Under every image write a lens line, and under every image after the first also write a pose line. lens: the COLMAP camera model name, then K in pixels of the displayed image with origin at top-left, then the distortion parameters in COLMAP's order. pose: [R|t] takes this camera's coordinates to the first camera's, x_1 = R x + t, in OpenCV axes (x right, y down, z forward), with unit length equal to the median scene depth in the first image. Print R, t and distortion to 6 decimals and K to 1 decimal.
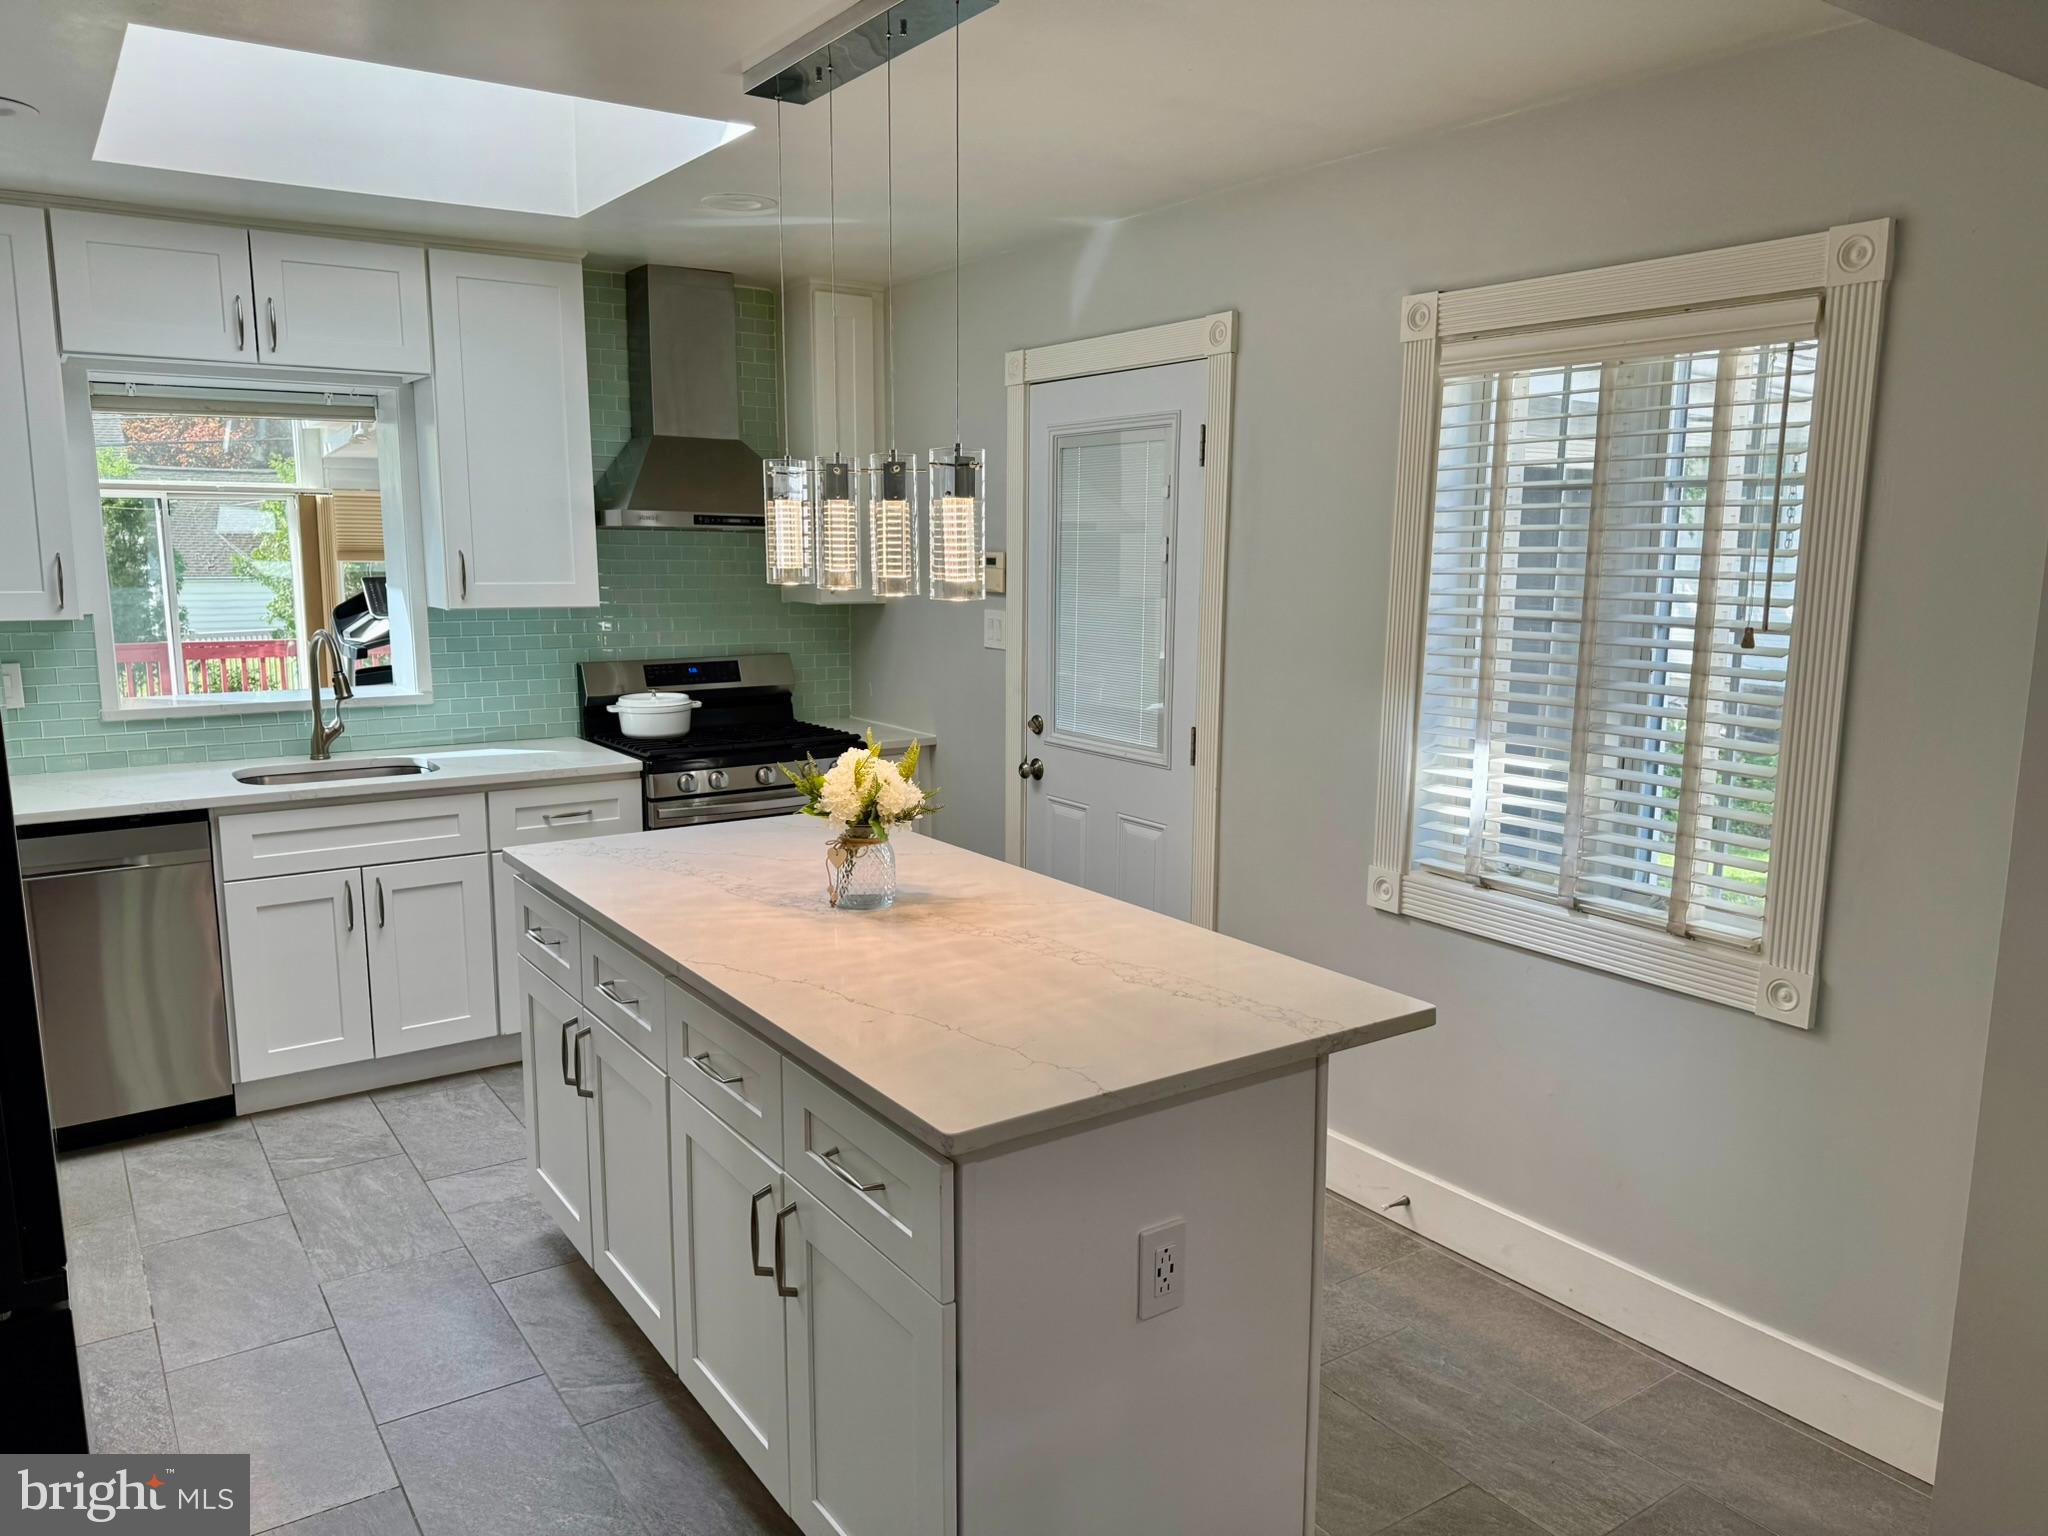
lens RADIAL K [[1435.4, 0, 1025.1], [0, 1435.4, 756.9], [0, 0, 1]] dist [0.066310, -0.083276]
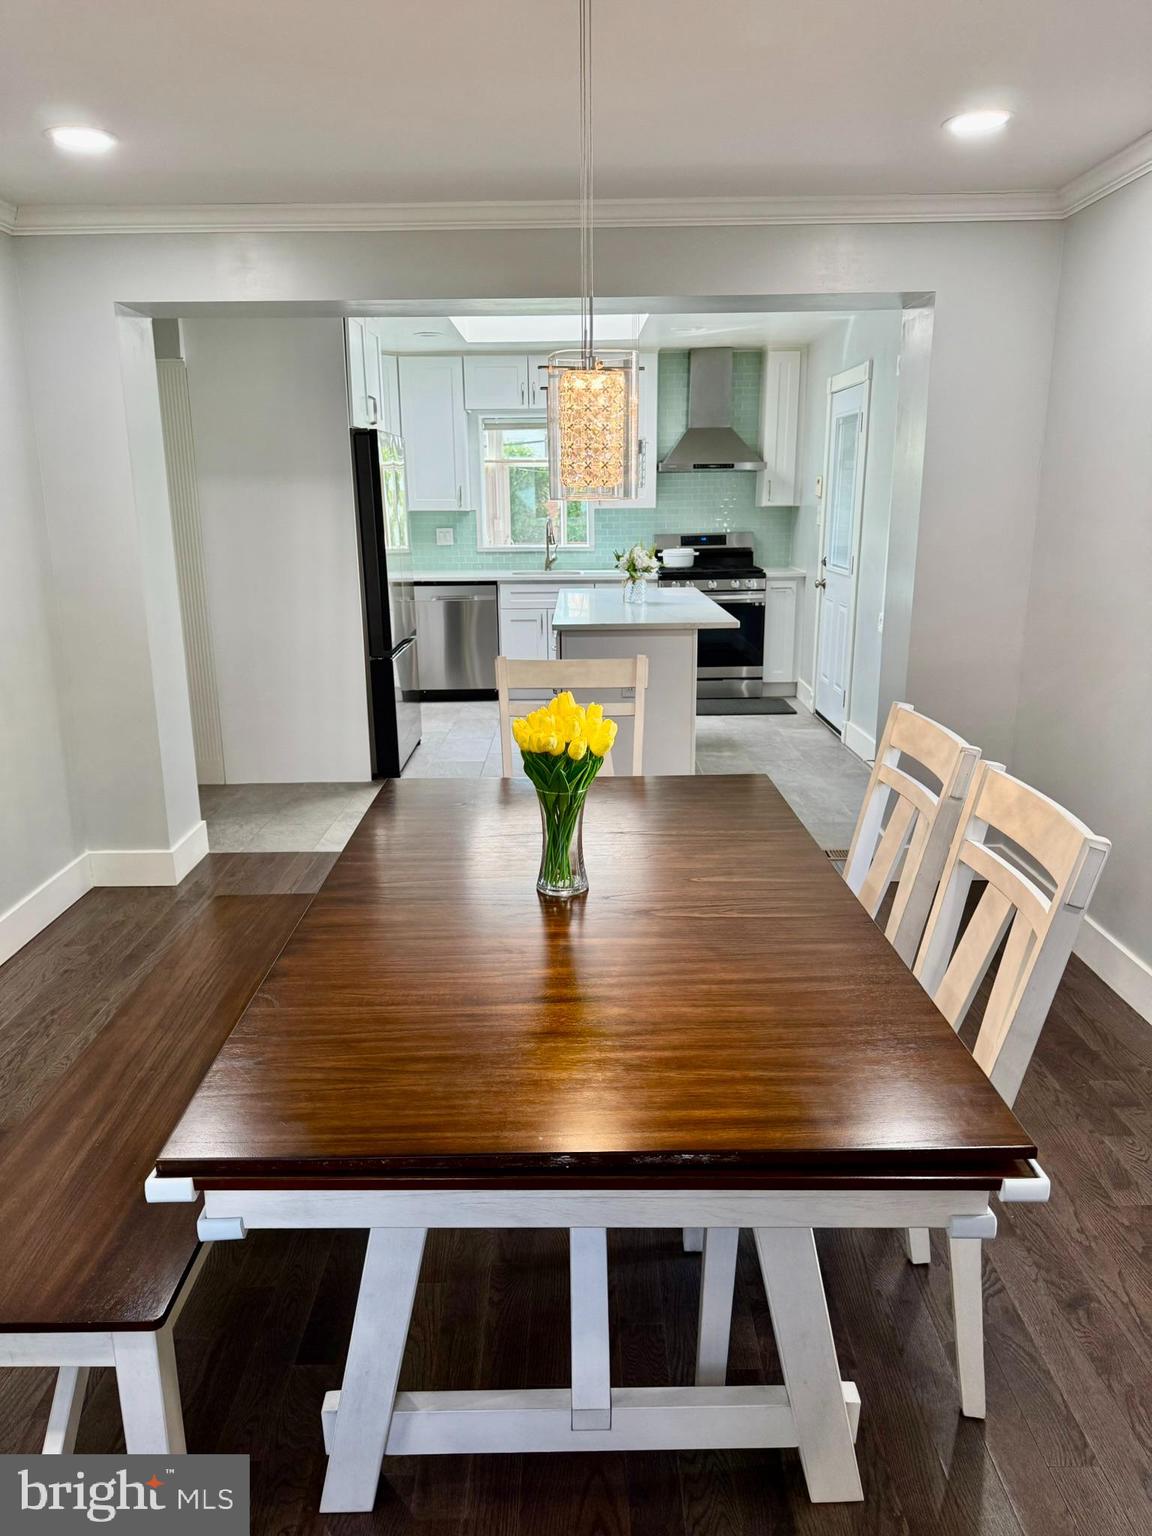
lens RADIAL K [[1076.6, 0, 565.4], [0, 1076.6, 777.7], [0, 0, 1]] dist [0.066310, -0.083276]
pose [[0.820113, 0.132352, -0.556684, 0.632980], [-0.069938, 0.988773, 0.132048, 0.108960], [0.567911, -0.069361, 0.820162, -0.542091]]
